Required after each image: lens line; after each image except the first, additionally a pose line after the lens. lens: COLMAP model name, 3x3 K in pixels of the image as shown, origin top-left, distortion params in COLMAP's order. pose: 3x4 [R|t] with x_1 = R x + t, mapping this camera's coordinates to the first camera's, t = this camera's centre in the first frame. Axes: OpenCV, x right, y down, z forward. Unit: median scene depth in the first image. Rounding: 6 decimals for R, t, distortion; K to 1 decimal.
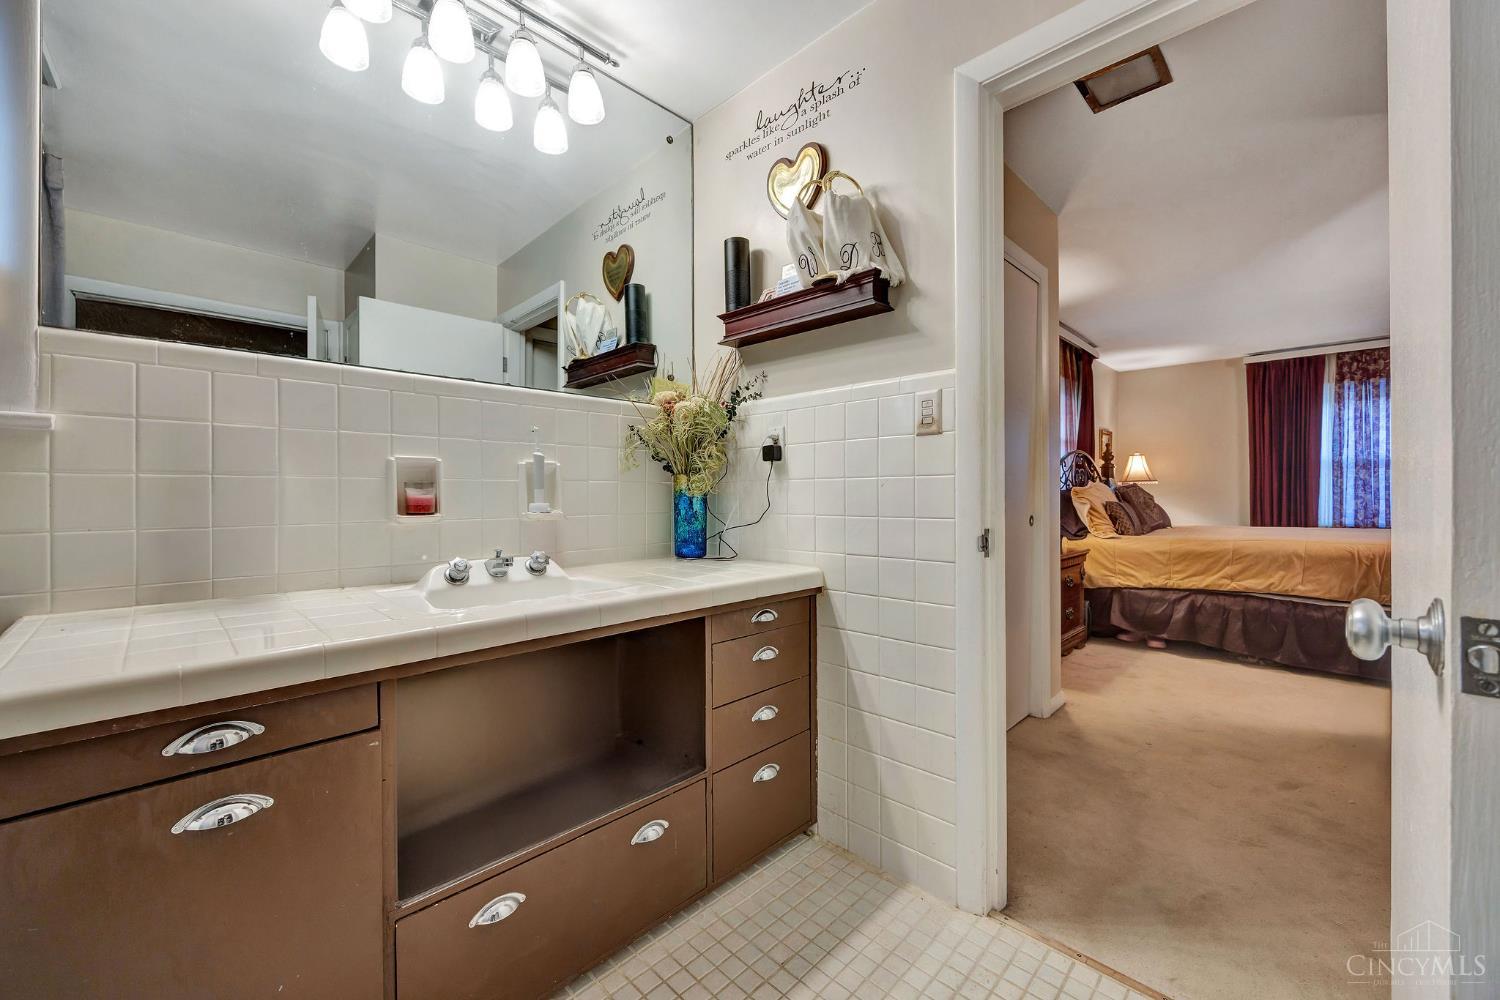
lens RADIAL K [[588.0, 0, 745.5], [0, 588.0, 480.7], [0, 0, 1]] dist [-0.004861, -0.000056]
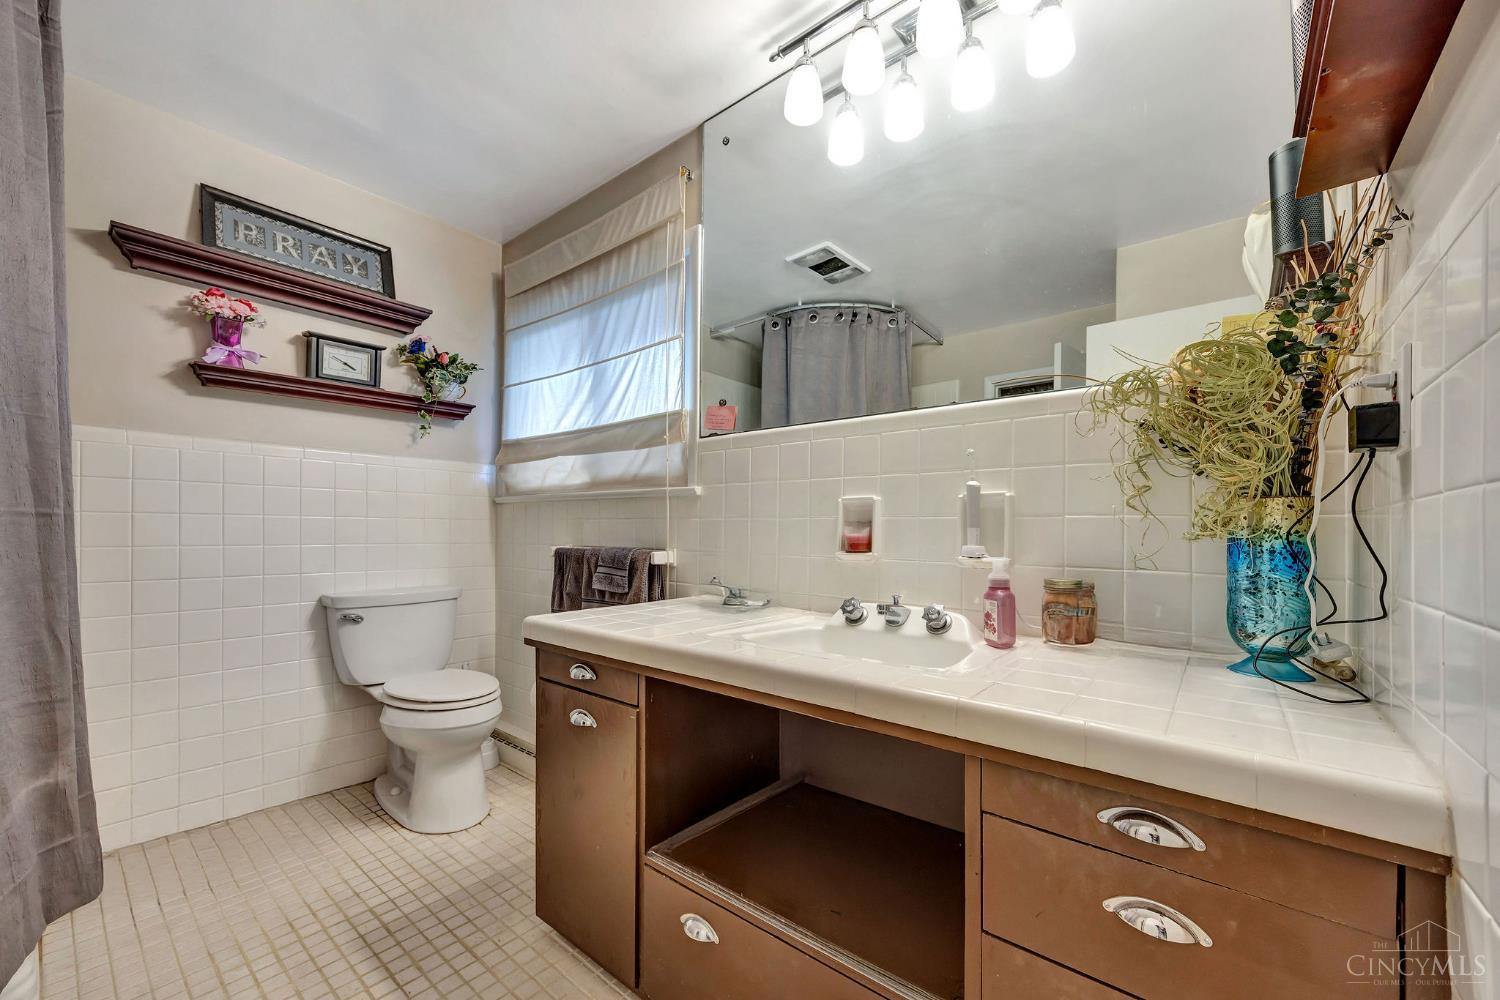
lens RADIAL K [[583.0, 0, 748.7], [0, 583.0, 527.9], [0, 0, 1]] dist [0.000289, 0.000052]
pose [[0.088144, -0.002413, -0.996105, 0.428556], [0.012704, 0.999918, -0.001299, 0.012020], [0.996027, -0.012540, 0.088168, 0.684945]]
